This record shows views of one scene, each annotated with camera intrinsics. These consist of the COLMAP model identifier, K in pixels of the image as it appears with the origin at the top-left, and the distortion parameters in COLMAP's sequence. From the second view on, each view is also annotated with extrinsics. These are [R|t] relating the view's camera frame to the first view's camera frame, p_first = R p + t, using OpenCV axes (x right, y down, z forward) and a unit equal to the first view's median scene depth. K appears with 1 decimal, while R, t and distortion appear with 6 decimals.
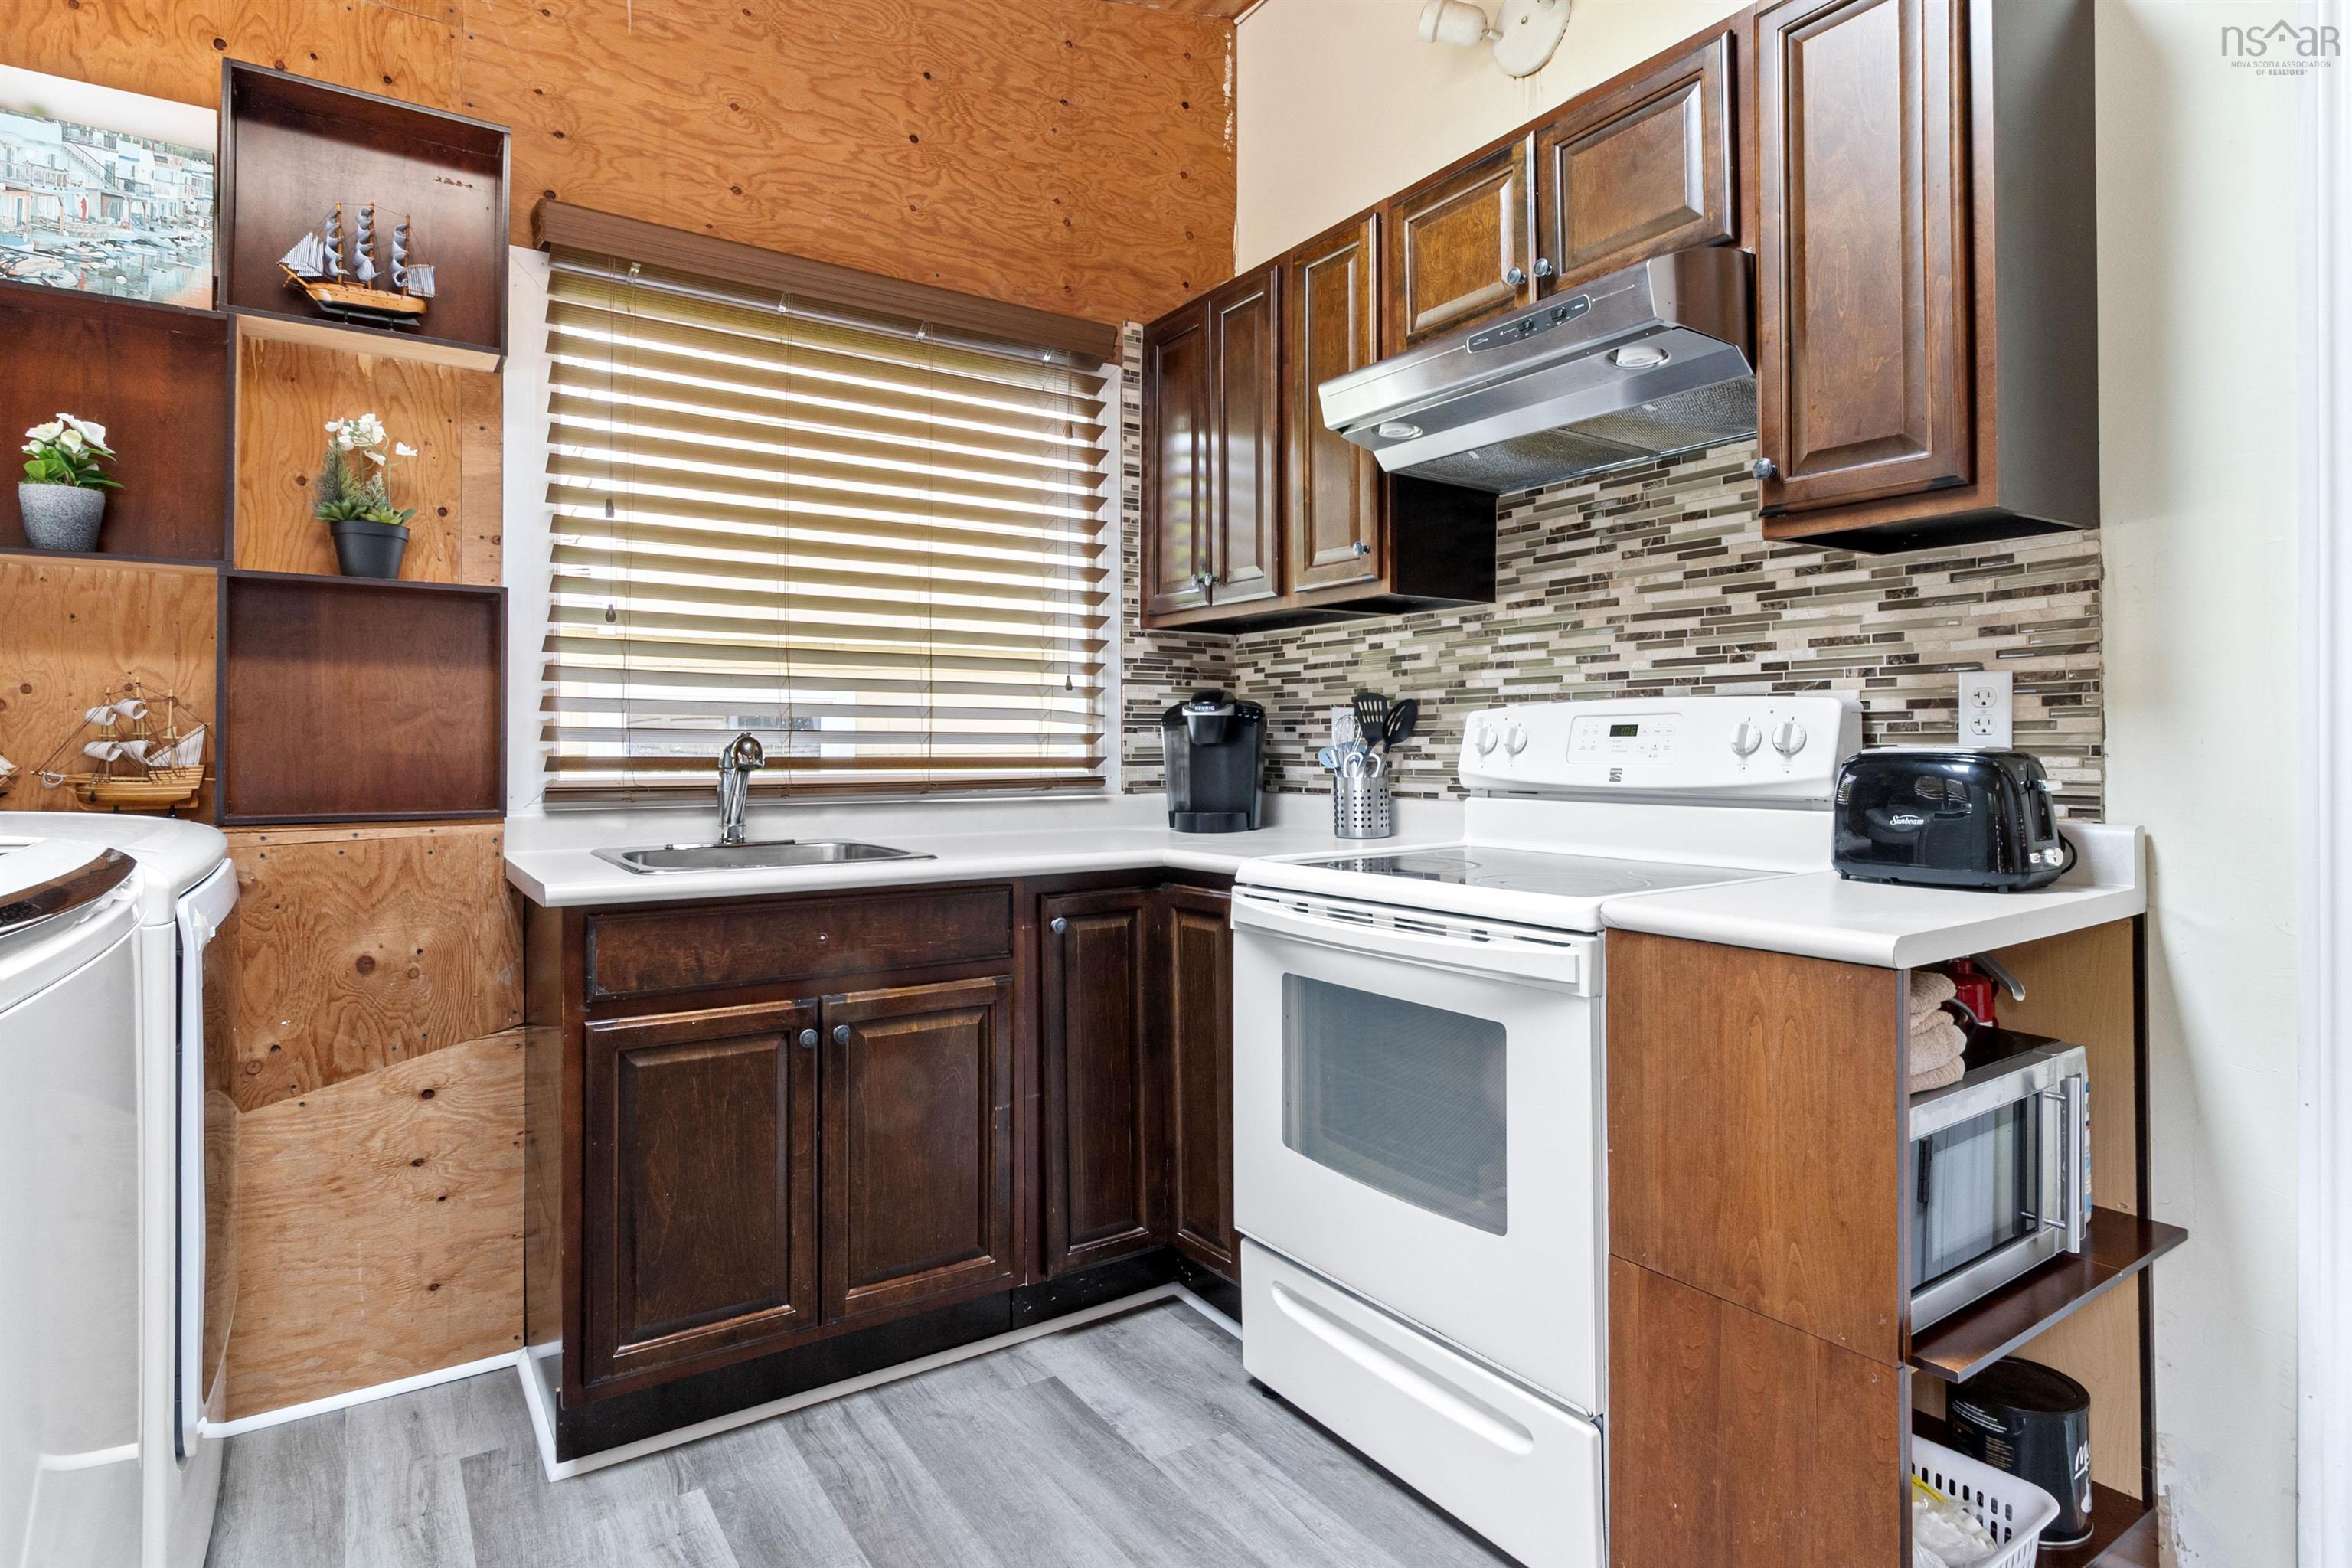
lens RADIAL K [[1219.2, 0, 1193.5], [0, 1219.2, 746.5], [0, 0, 1]] dist [0.000036, -0.000092]
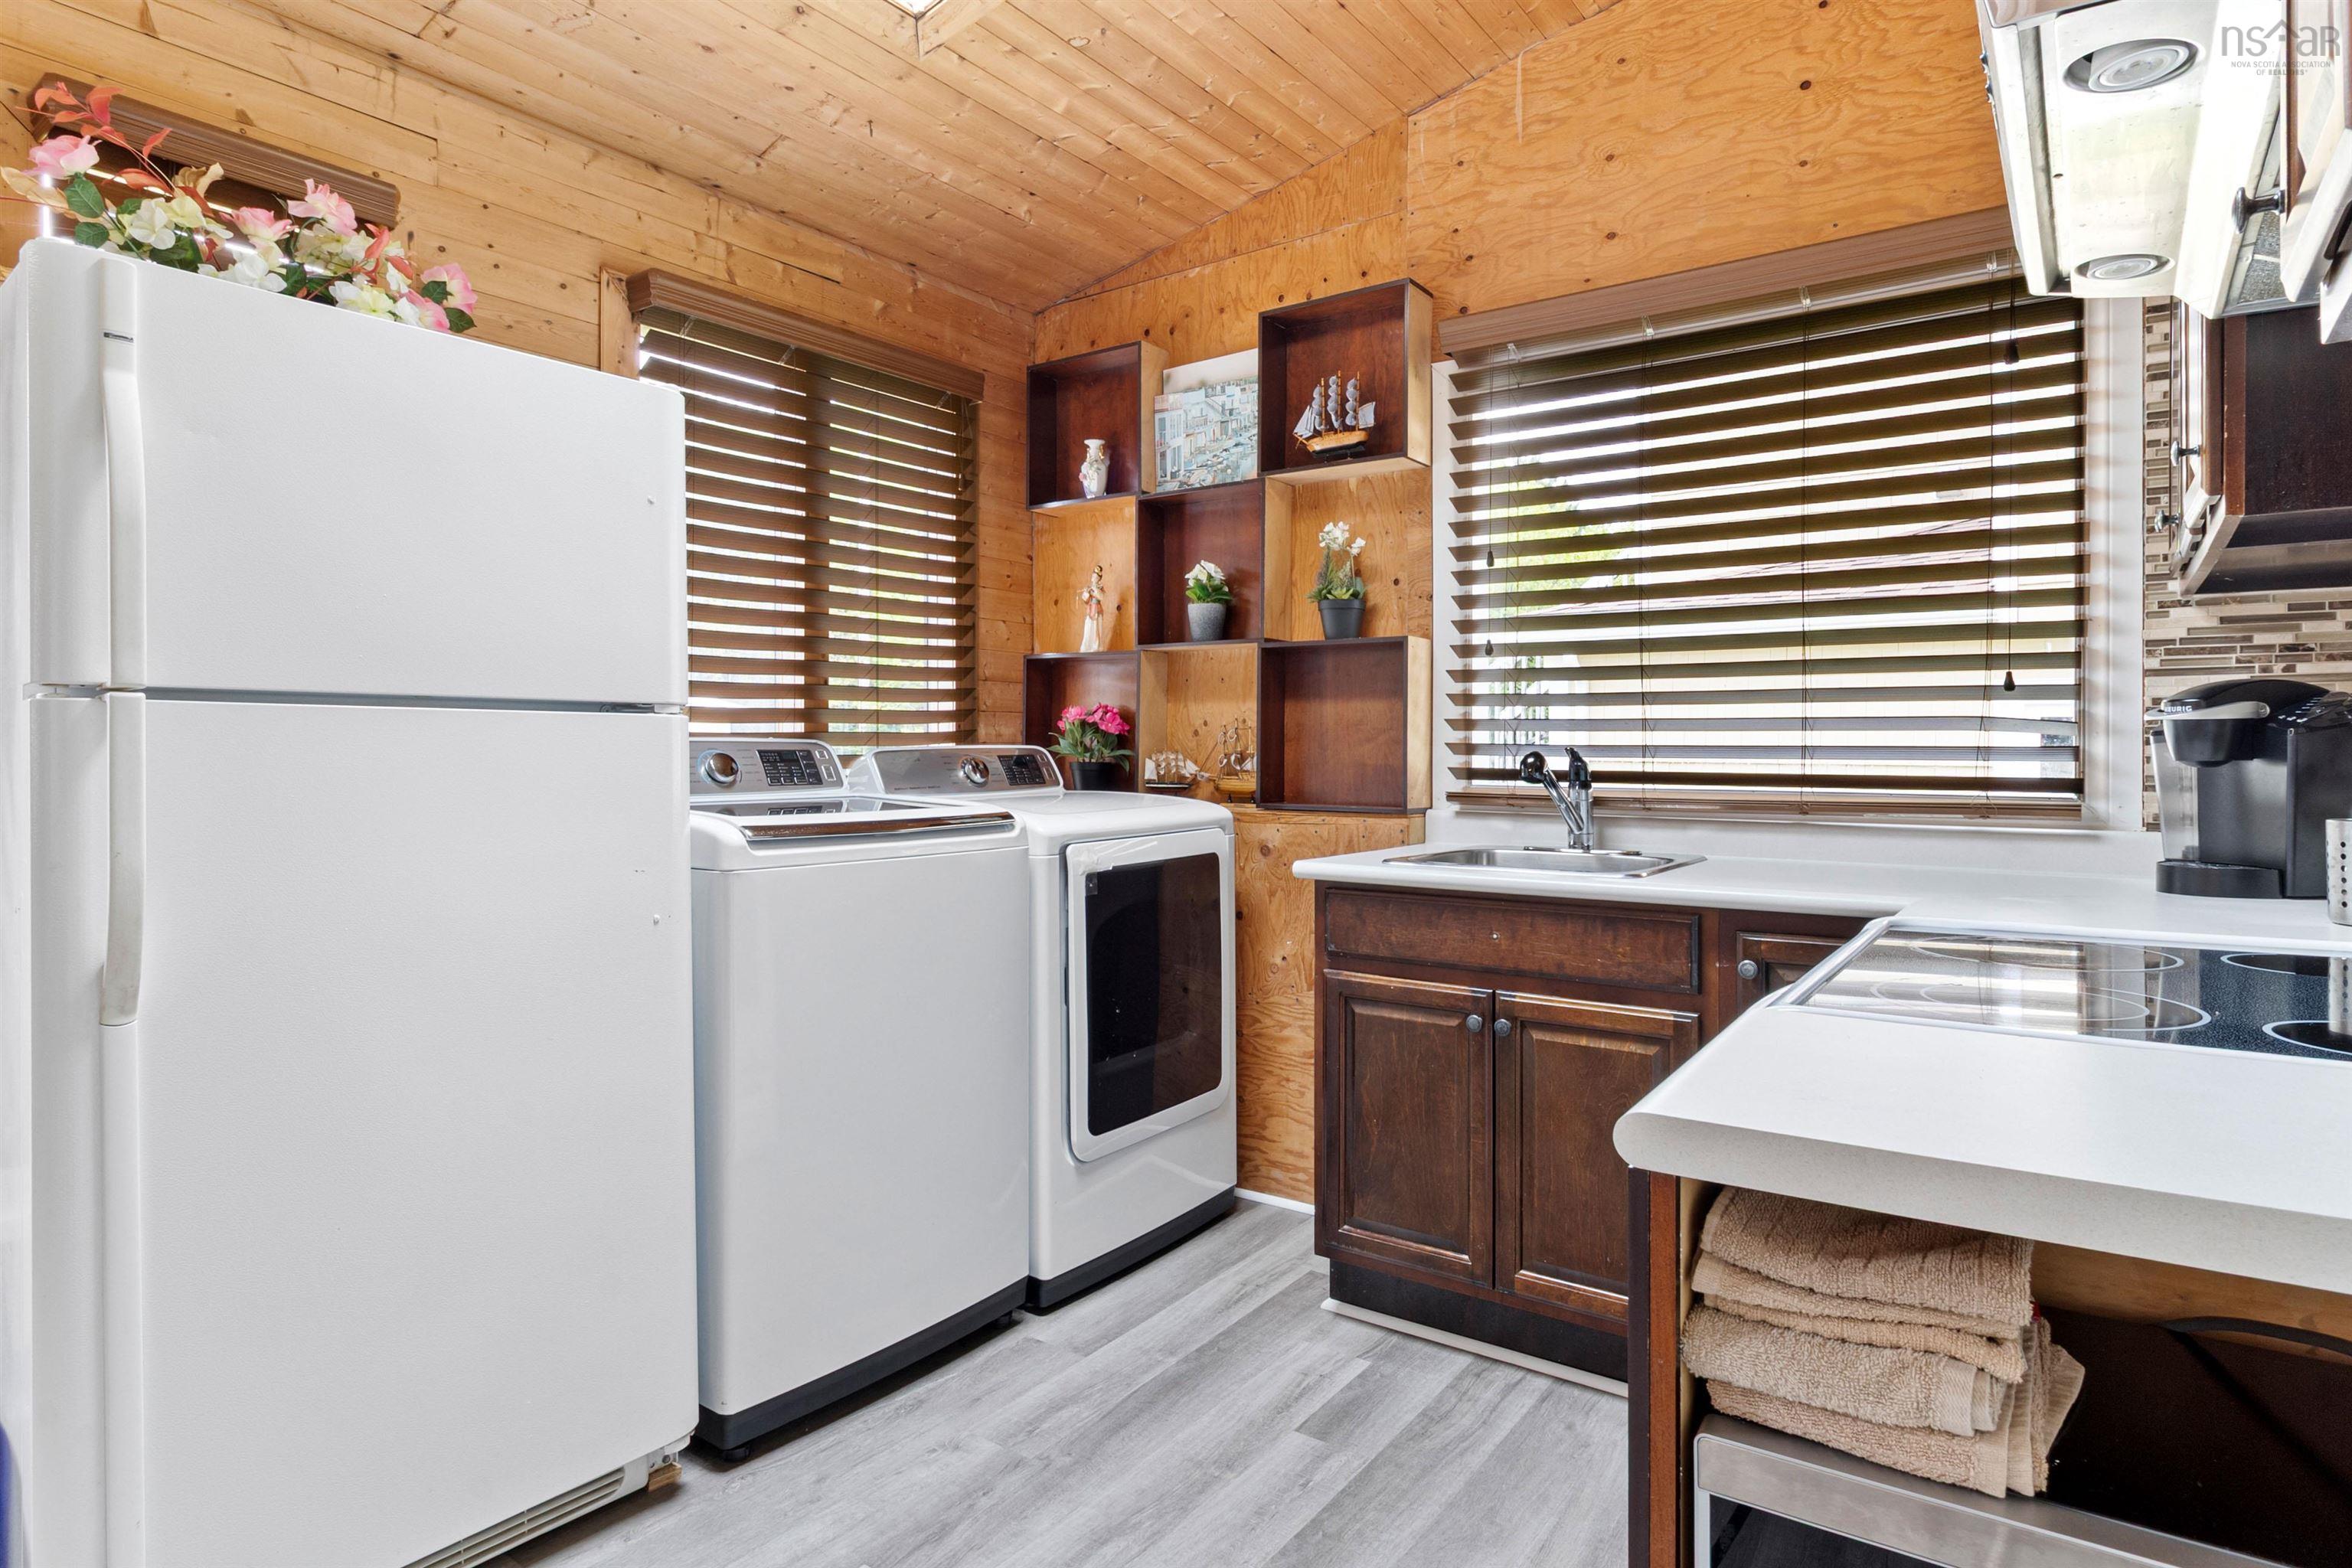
lens RADIAL K [[1219.2, 0, 1180.0], [0, 1219.2, 764.6], [0, 0, 1]] dist [0.000036, -0.000092]
pose [[0.371203, 0.011253, -0.928483, 0.550178], [-0.004187, 0.999937, 0.010445, -0.007040], [0.928542, 0.000011, 0.371227, 0.299915]]
